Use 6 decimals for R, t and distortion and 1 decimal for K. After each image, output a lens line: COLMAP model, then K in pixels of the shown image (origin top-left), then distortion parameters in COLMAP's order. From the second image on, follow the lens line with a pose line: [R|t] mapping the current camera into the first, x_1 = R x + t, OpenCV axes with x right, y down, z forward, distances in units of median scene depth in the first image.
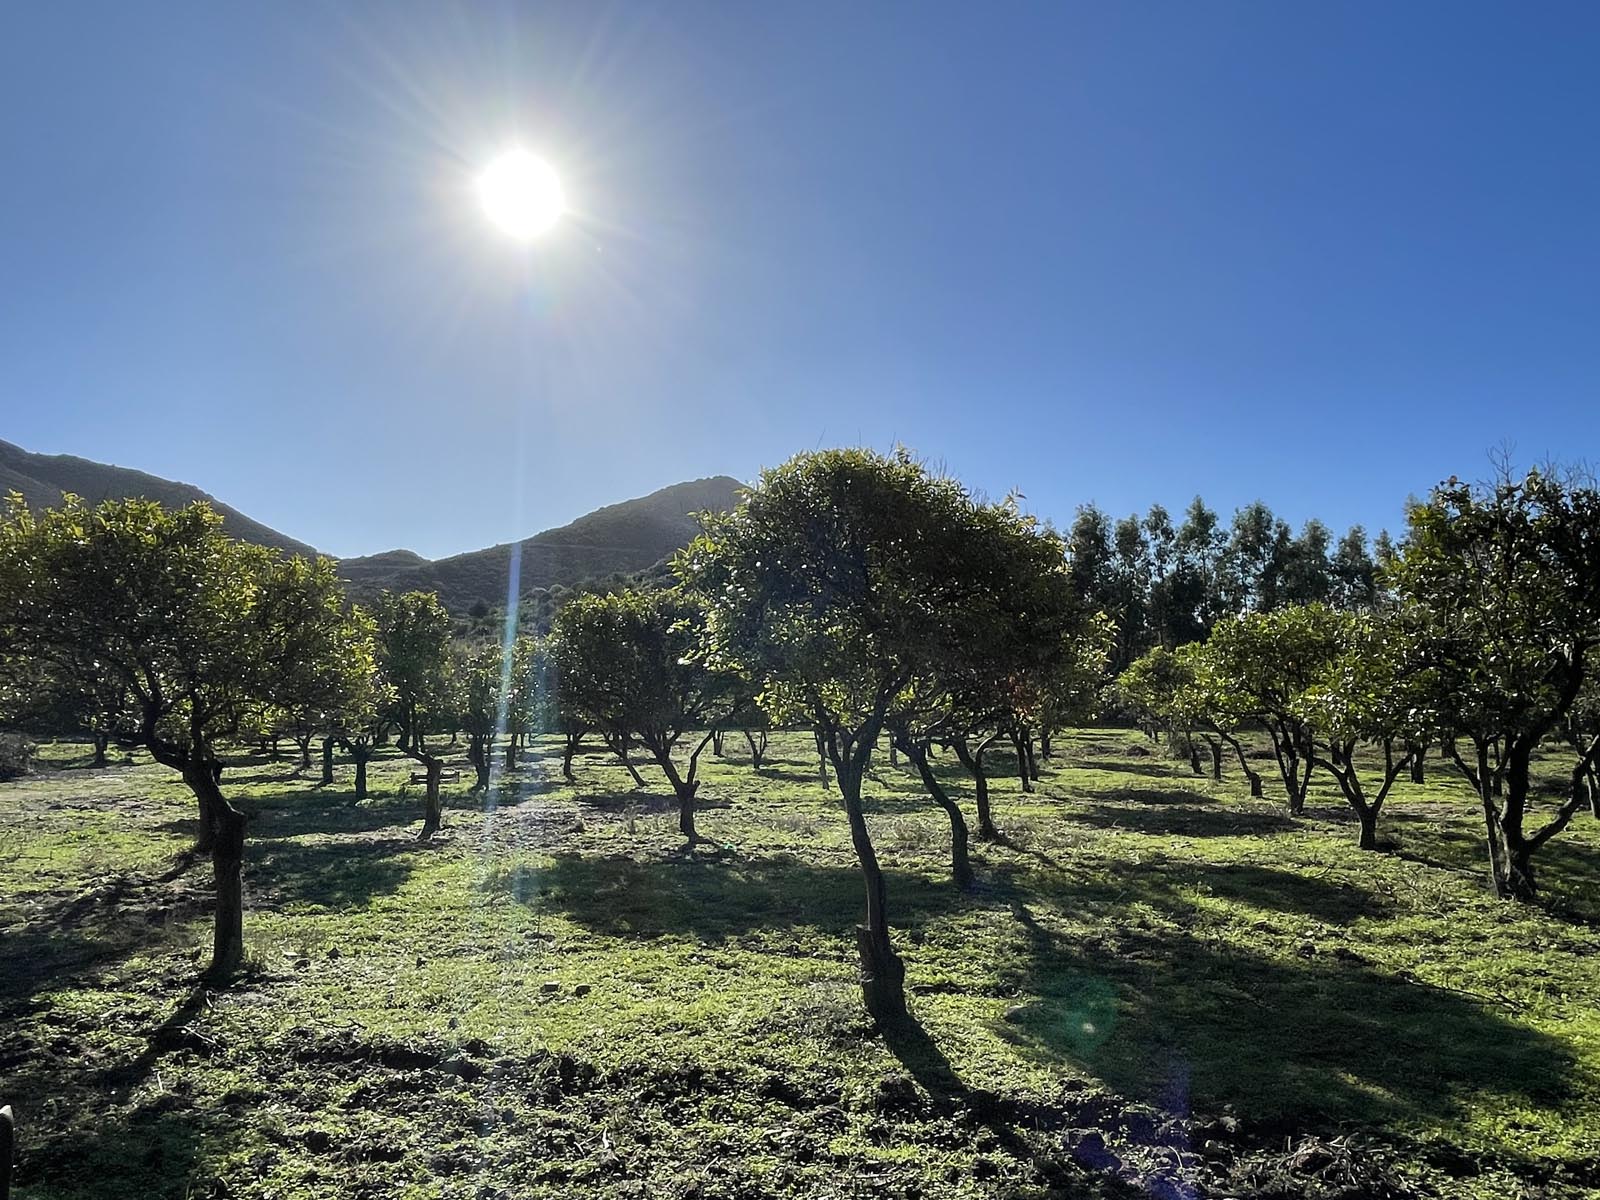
lens RADIAL K [[1036.9, 0, 800.1], [0, 1036.9, 598.7], [0, 0, 1]] dist [-0.006734, 0.003171]
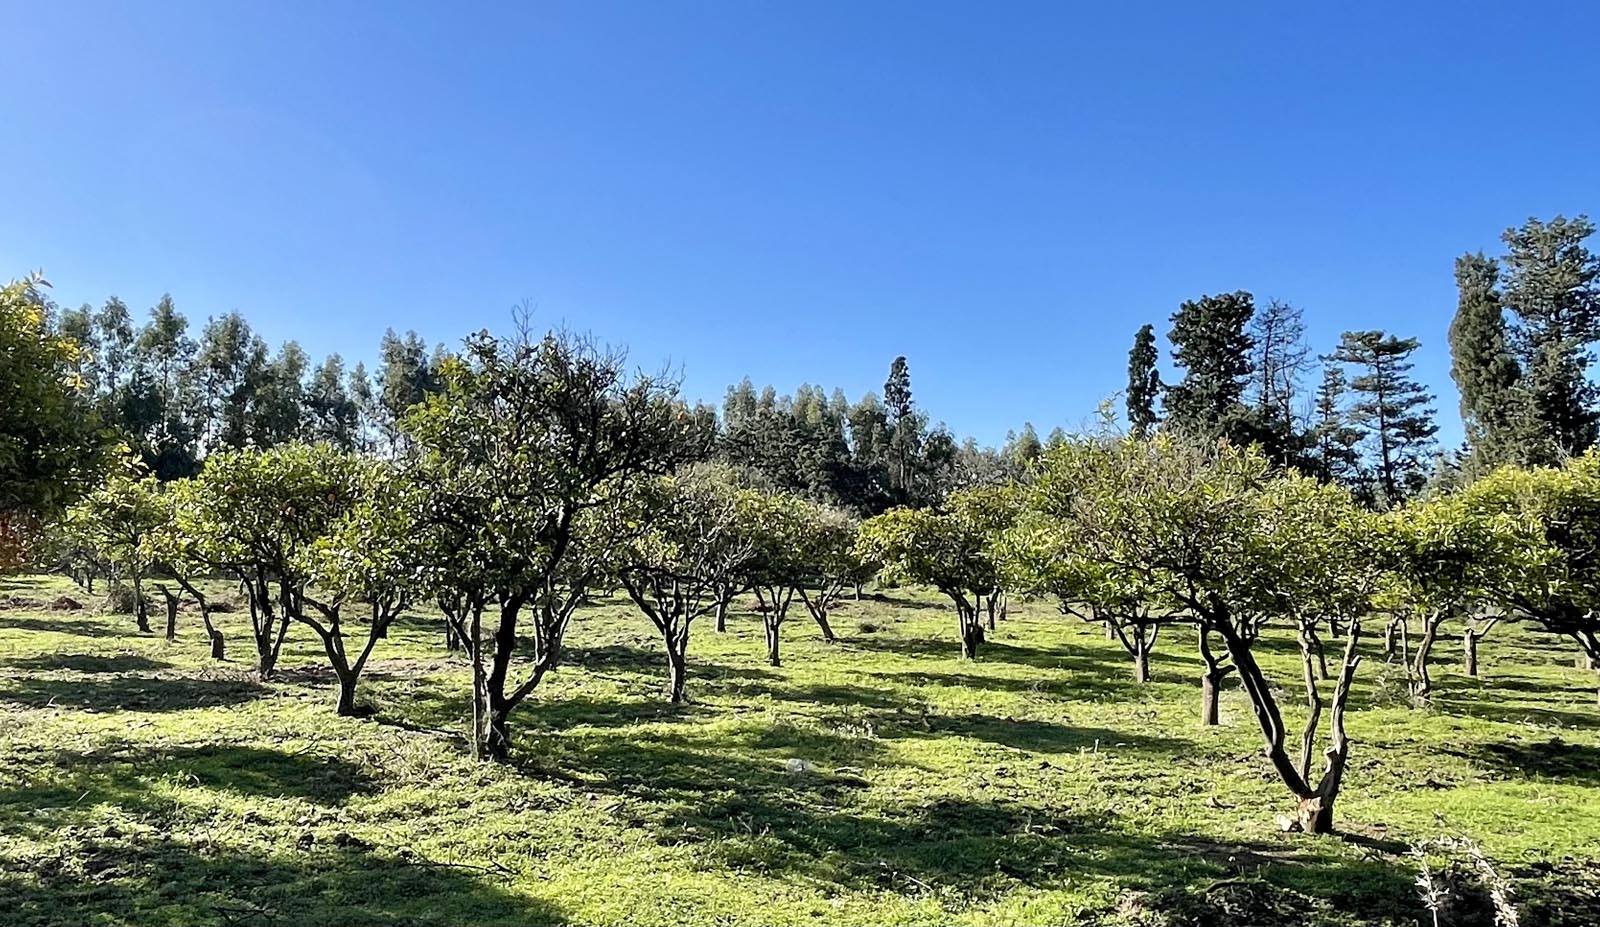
lens RADIAL K [[1211.2, 0, 800.2], [0, 1211.2, 463.3], [0, 0, 1]] dist [0.033014, -0.025060]
pose [[0.758590, 0.093578, 0.644813, 0.132917], [-0.093468, 0.995026, -0.034442, 0.018987], [-0.644829, -0.034142, 0.763564, -0.071040]]
